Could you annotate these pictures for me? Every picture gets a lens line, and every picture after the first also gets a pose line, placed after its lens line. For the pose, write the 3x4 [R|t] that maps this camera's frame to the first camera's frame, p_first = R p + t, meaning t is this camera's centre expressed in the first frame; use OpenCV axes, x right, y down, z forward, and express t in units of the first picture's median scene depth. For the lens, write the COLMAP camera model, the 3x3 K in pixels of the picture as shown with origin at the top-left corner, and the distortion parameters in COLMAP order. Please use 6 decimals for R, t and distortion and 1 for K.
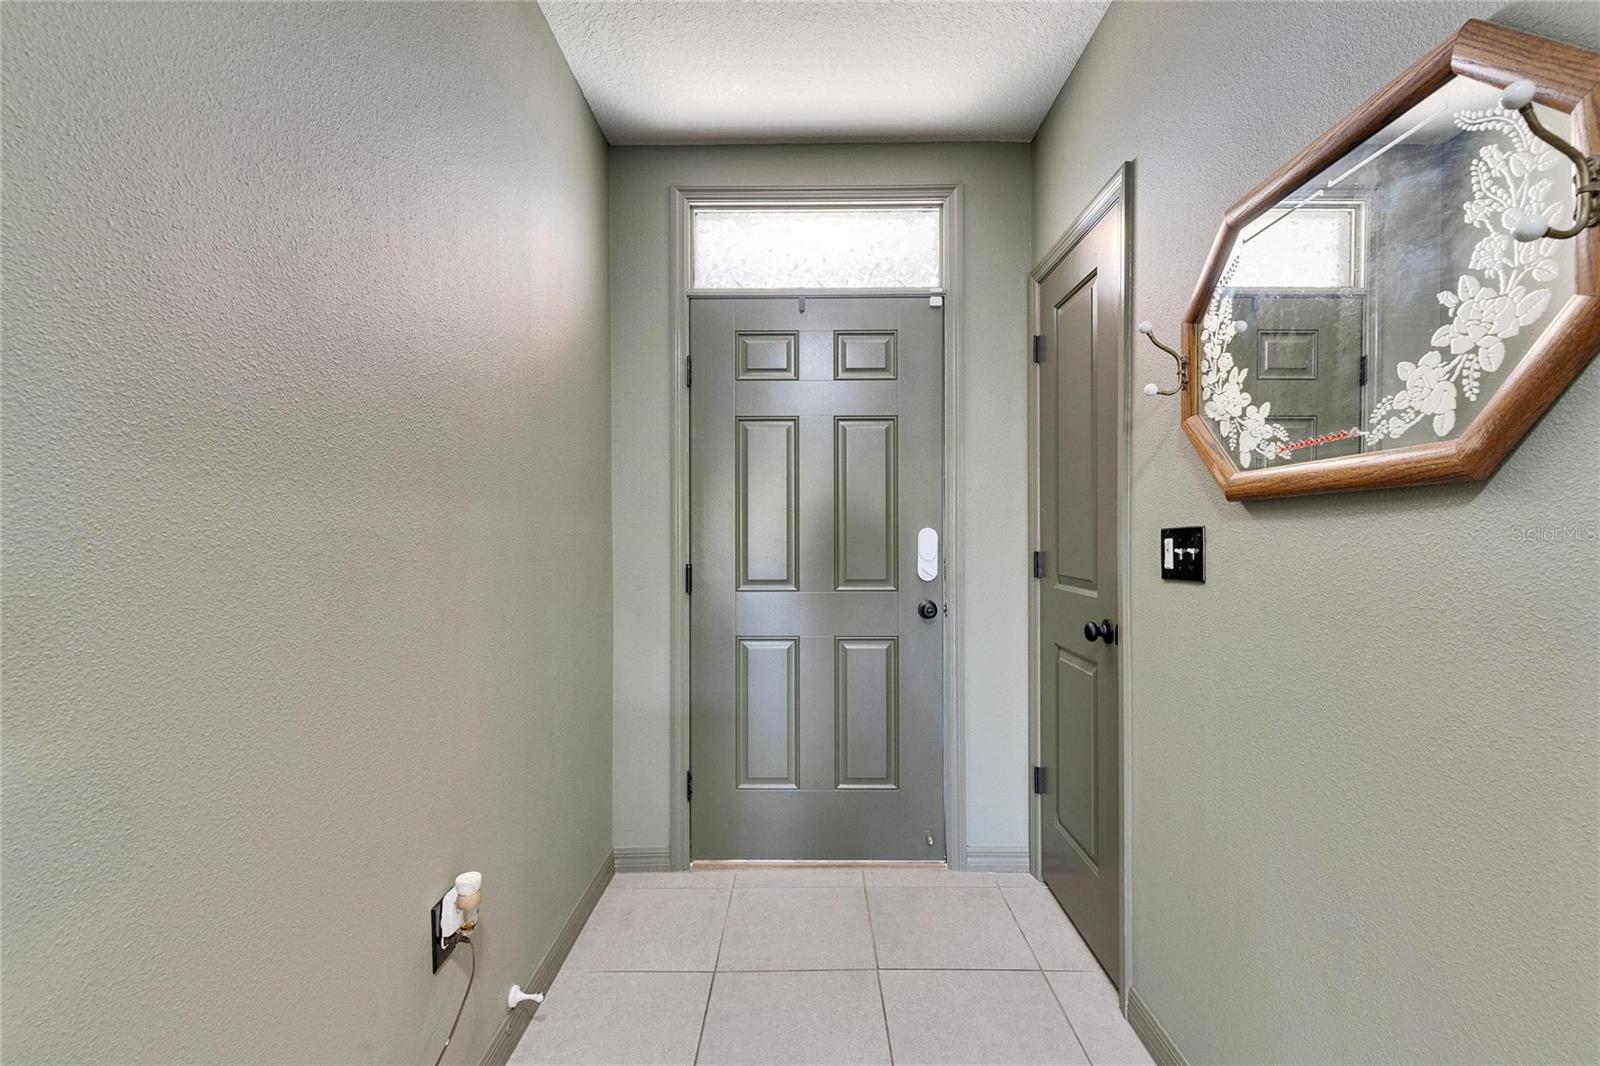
lens RADIAL K [[784.3, 0, 803.4], [0, 784.3, 537.7], [0, 0, 1]] dist [0.014452, -0.004403]
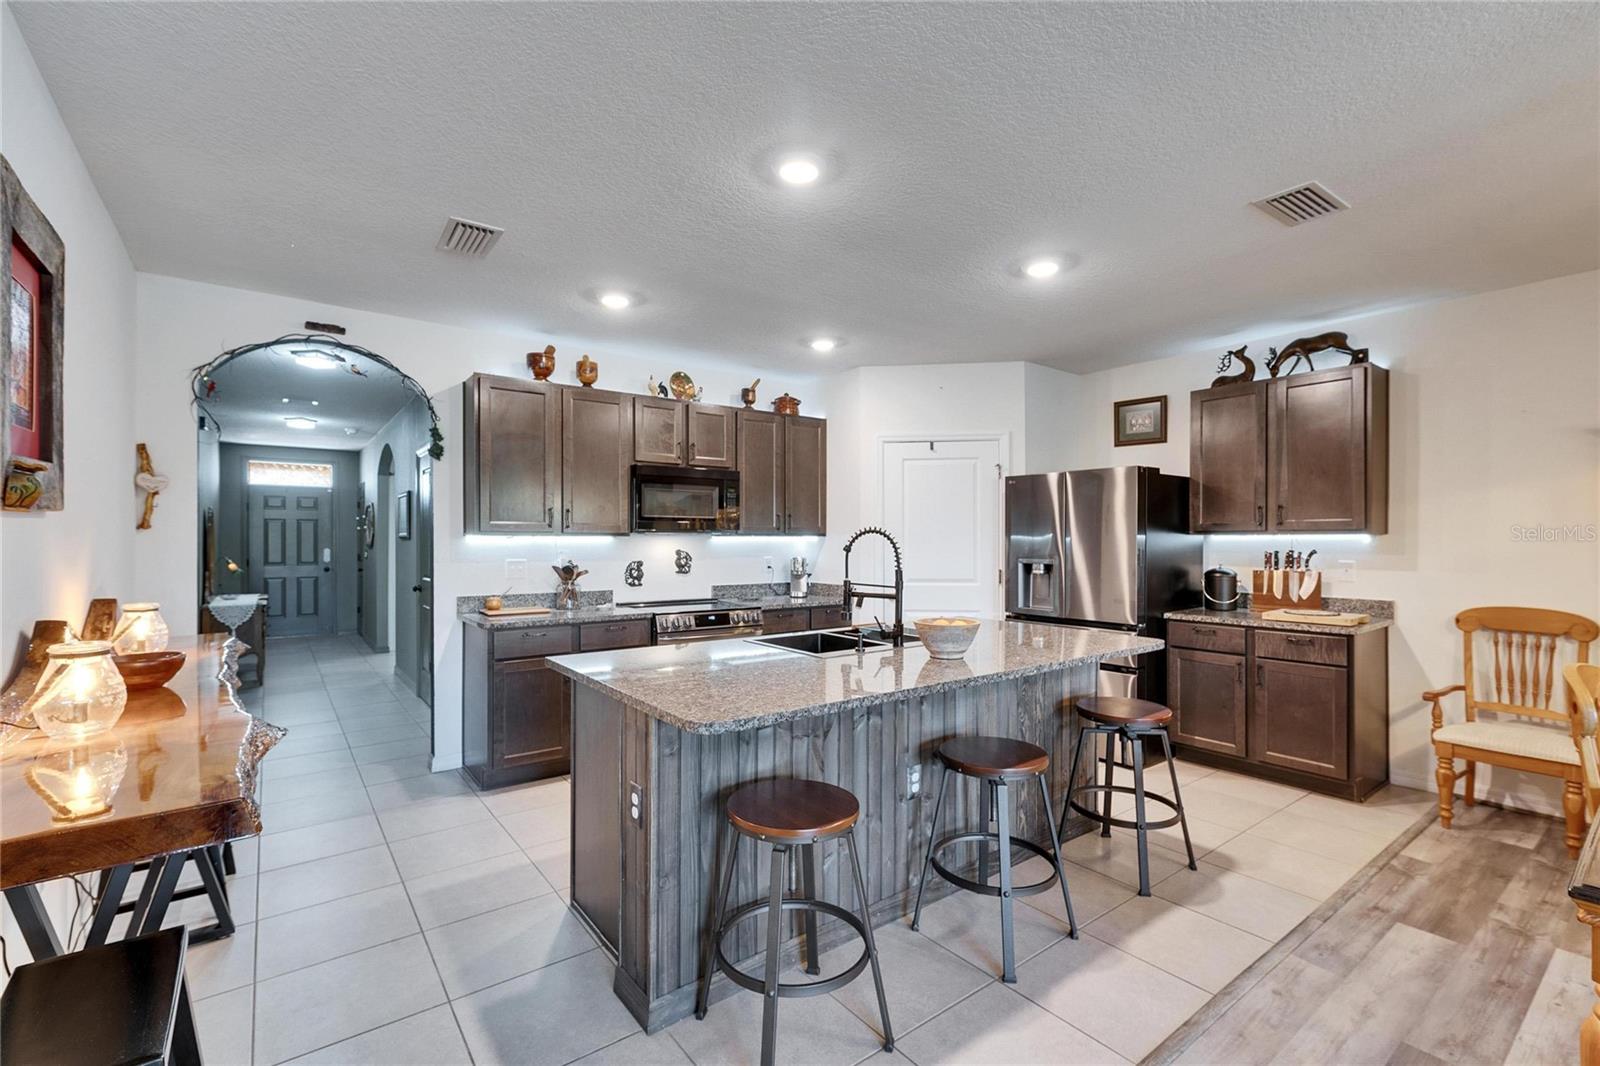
lens RADIAL K [[705.6, 0, 807.5], [0, 705.6, 536.0], [0, 0, 1]] dist [0.009095, -0.001589]
pose [[0.787501, 0.004710, 0.616295, -0.128217], [-0.002632, 0.999987, -0.004279, -0.064655], [-0.616307, 0.001748, 0.787504, -3.178714]]
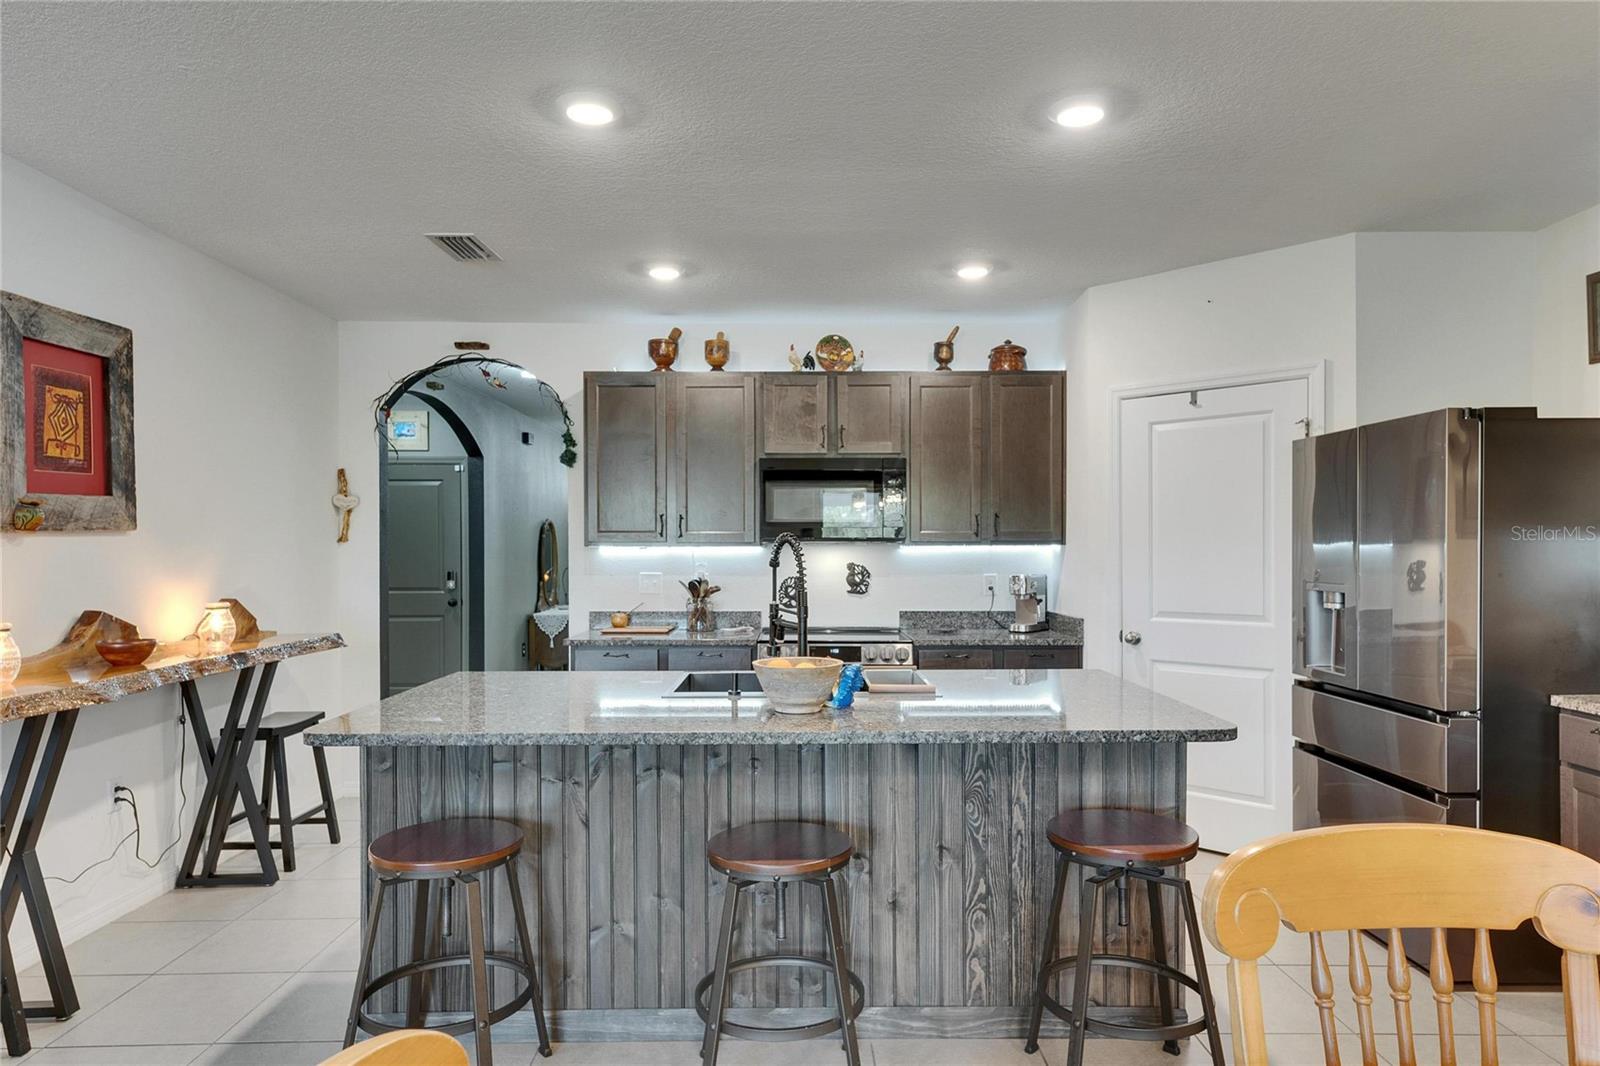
lens RADIAL K [[986.3, 0, 797.0], [0, 986.3, 554.3], [0, 0, 1]] dist [0.031088, 0.000323]
pose [[0.999649, -0.001368, 0.026473, 0.545663], [0.001164, 0.999969, 0.007748, -0.069094], [-0.026483, -0.007714, 0.999619, -3.503704]]
